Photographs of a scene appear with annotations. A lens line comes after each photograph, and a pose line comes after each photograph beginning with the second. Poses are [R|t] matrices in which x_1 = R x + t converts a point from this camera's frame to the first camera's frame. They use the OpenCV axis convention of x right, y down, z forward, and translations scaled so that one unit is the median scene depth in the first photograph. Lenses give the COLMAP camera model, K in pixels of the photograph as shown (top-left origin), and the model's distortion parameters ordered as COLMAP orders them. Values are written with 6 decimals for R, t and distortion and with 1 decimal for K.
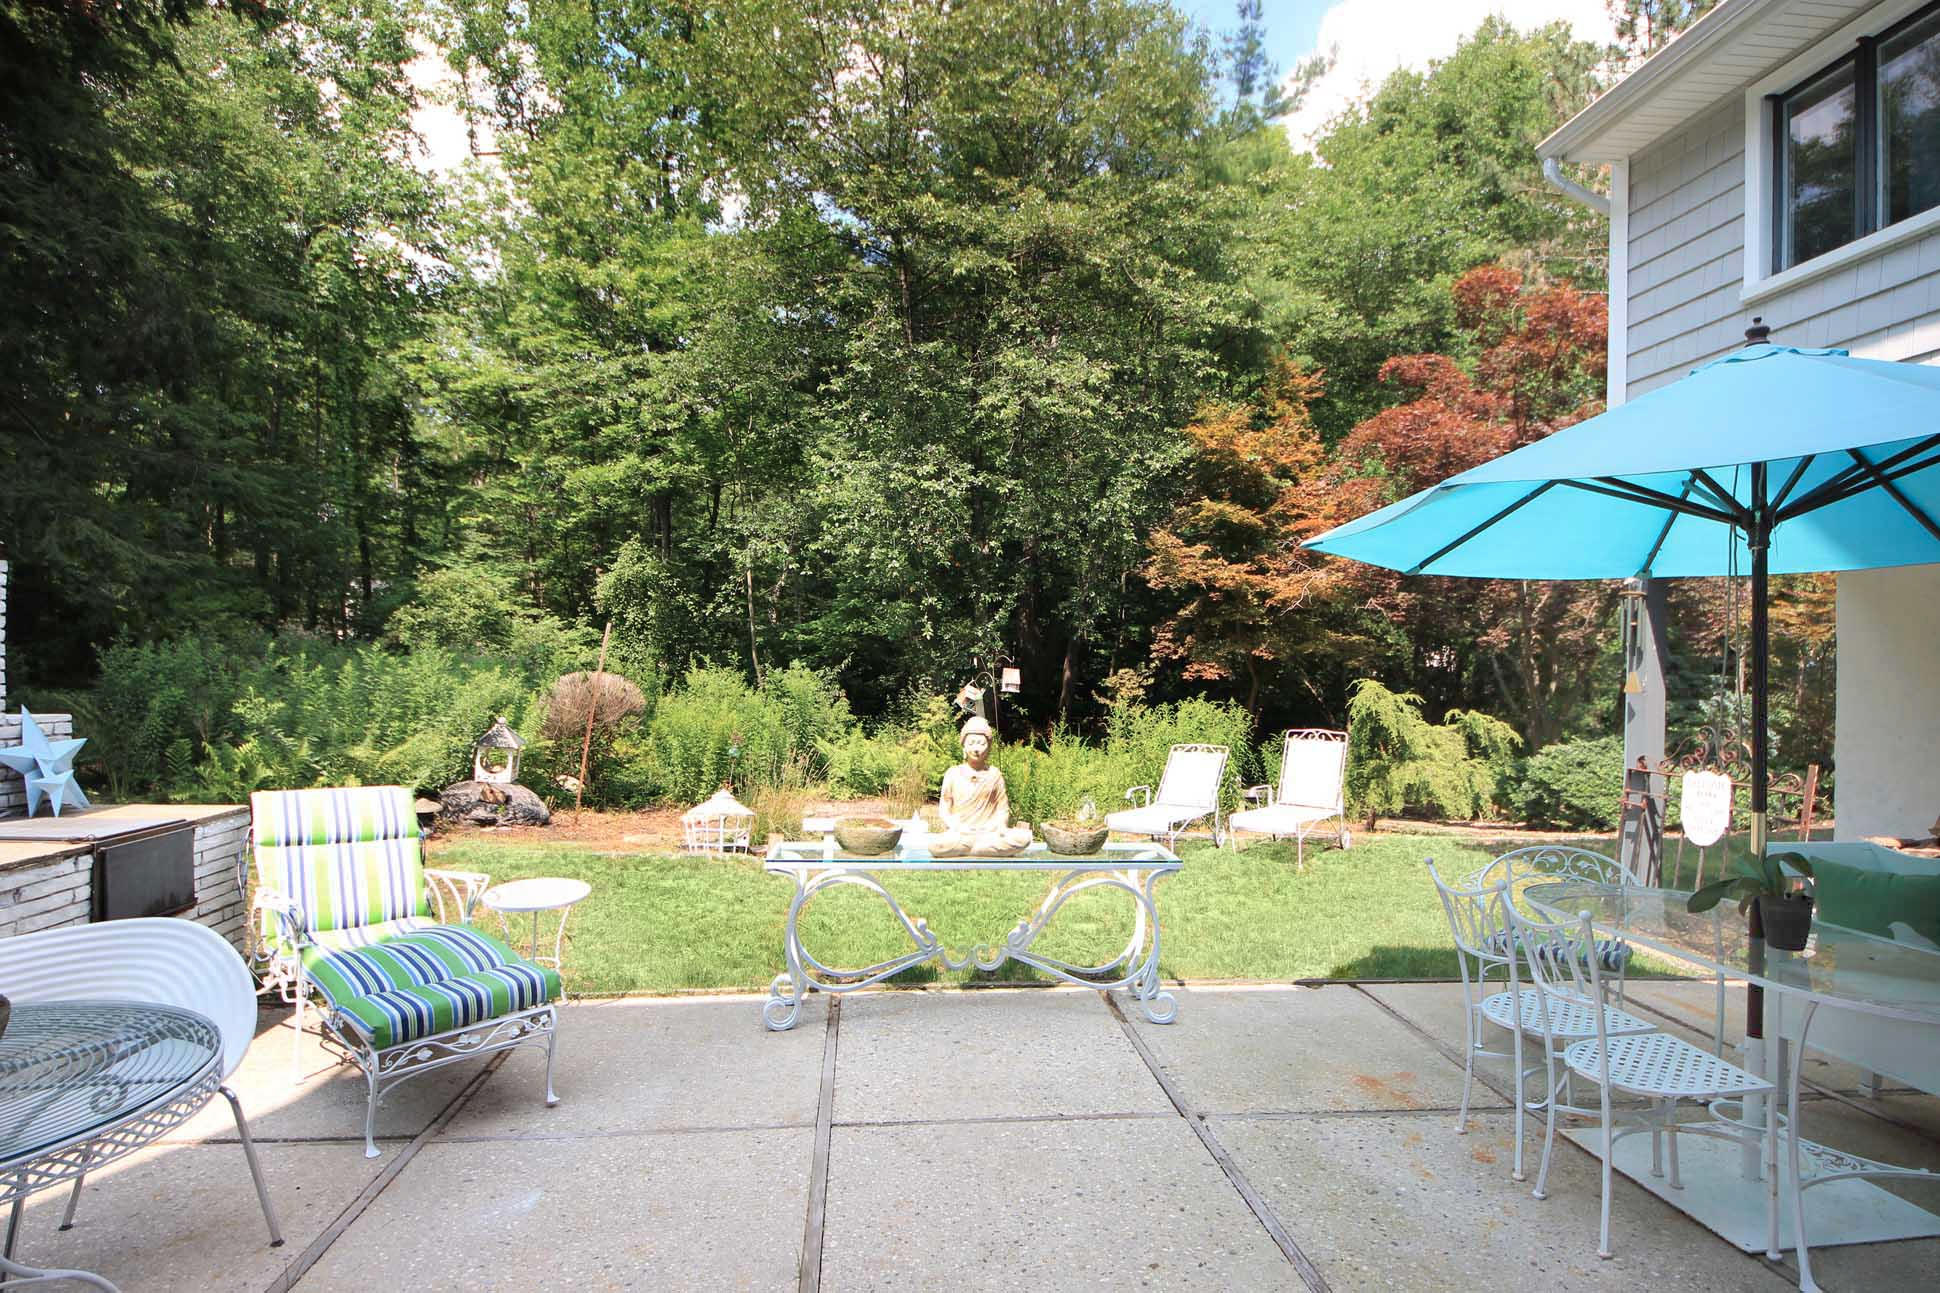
lens RADIAL K [[966.0, 0, 994.8], [0, 966.0, 647.5], [0, 0, 1]] dist [0.000382, -0.000967]
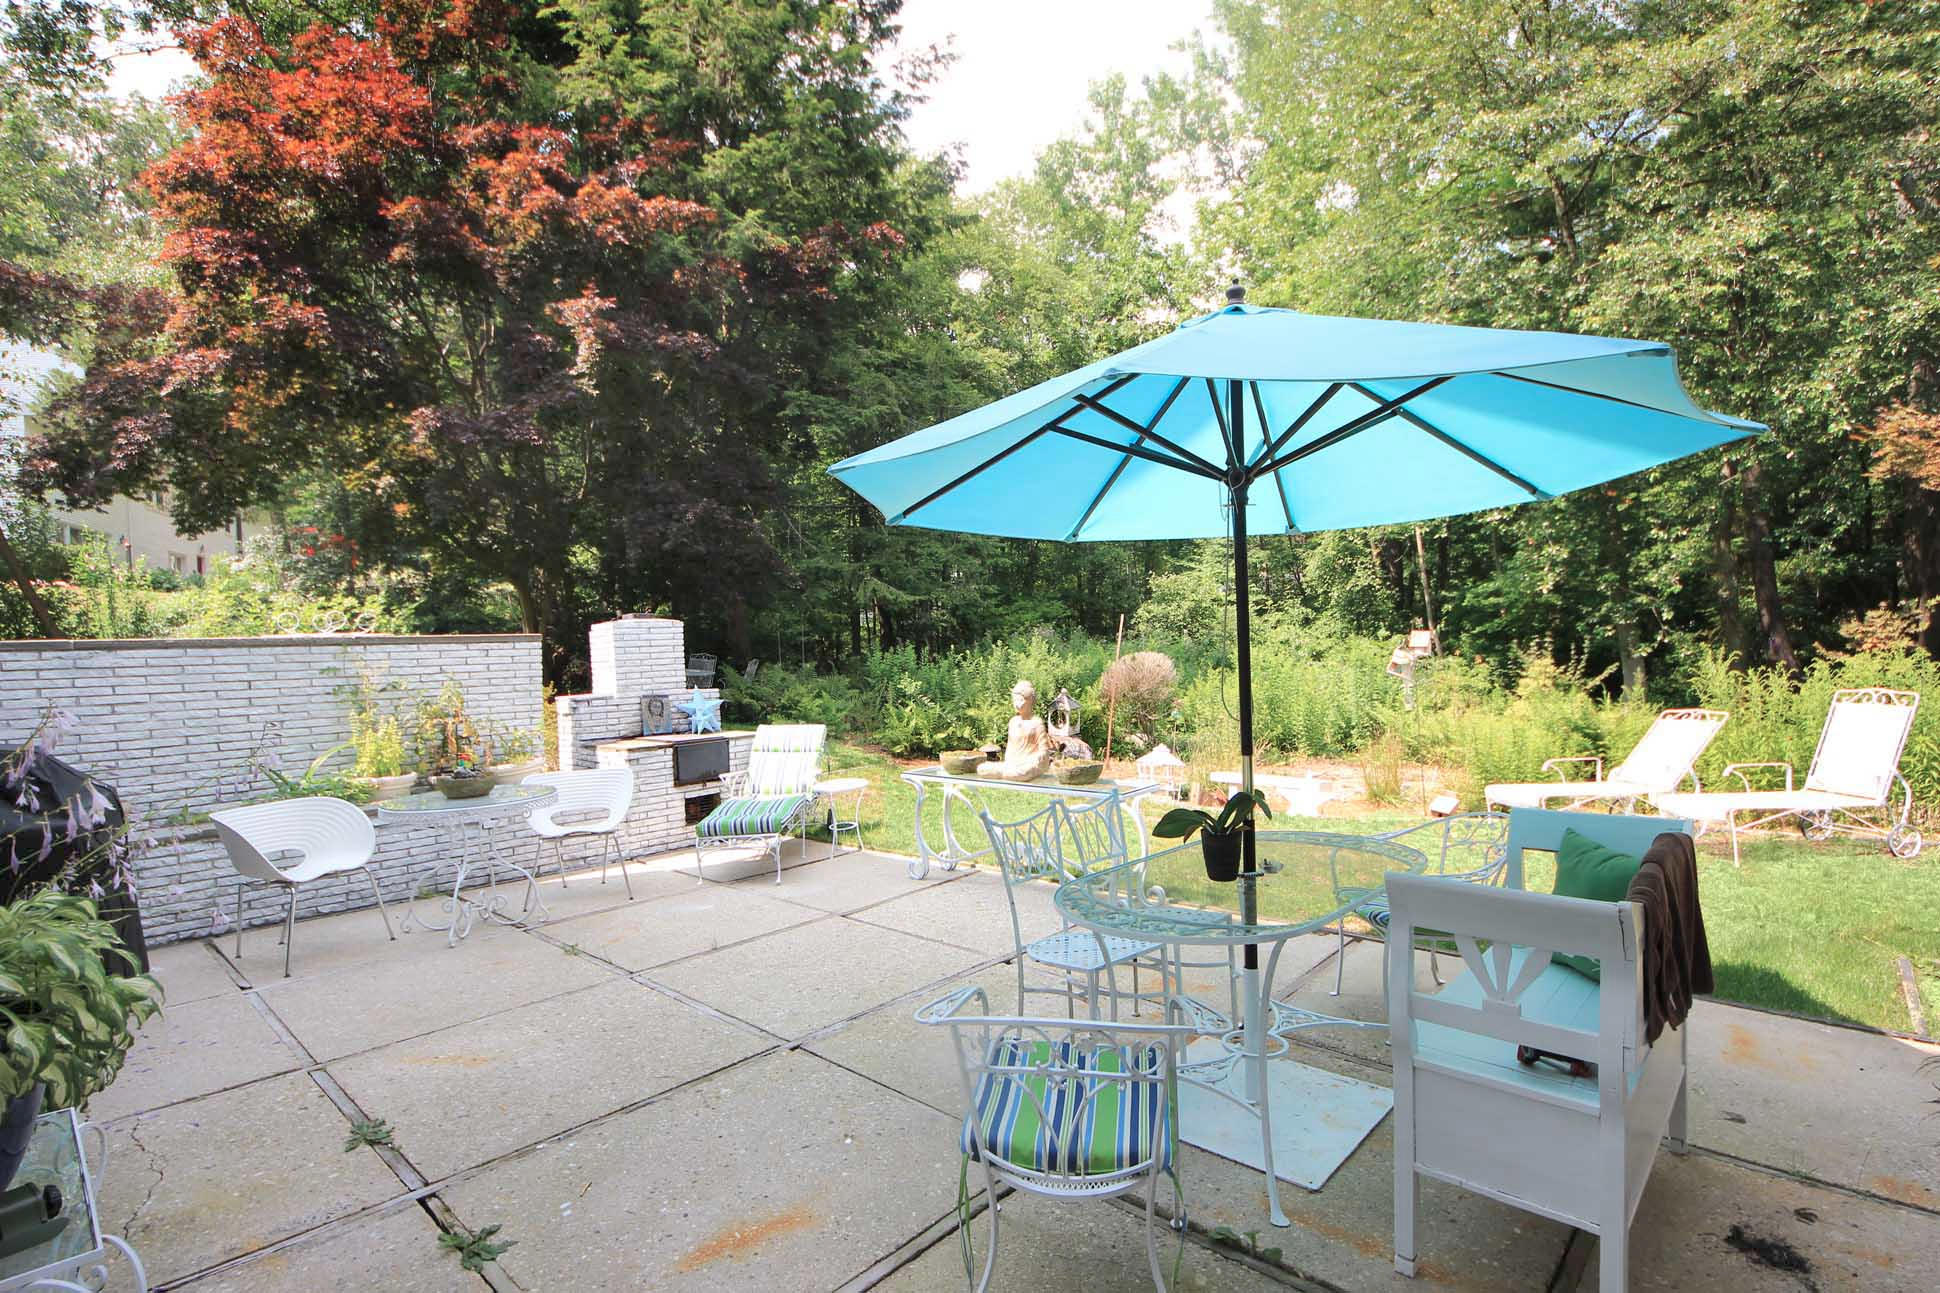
lens RADIAL K [[966.0, 0, 994.8], [0, 966.0, 647.5], [0, 0, 1]] dist [0.000382, -0.000967]
pose [[0.637733, -0.047724, -0.768777, 0.917379], [0.068920, 0.997611, -0.004757, 0.024862], [0.767168, -0.049950, 0.639499, 0.078720]]
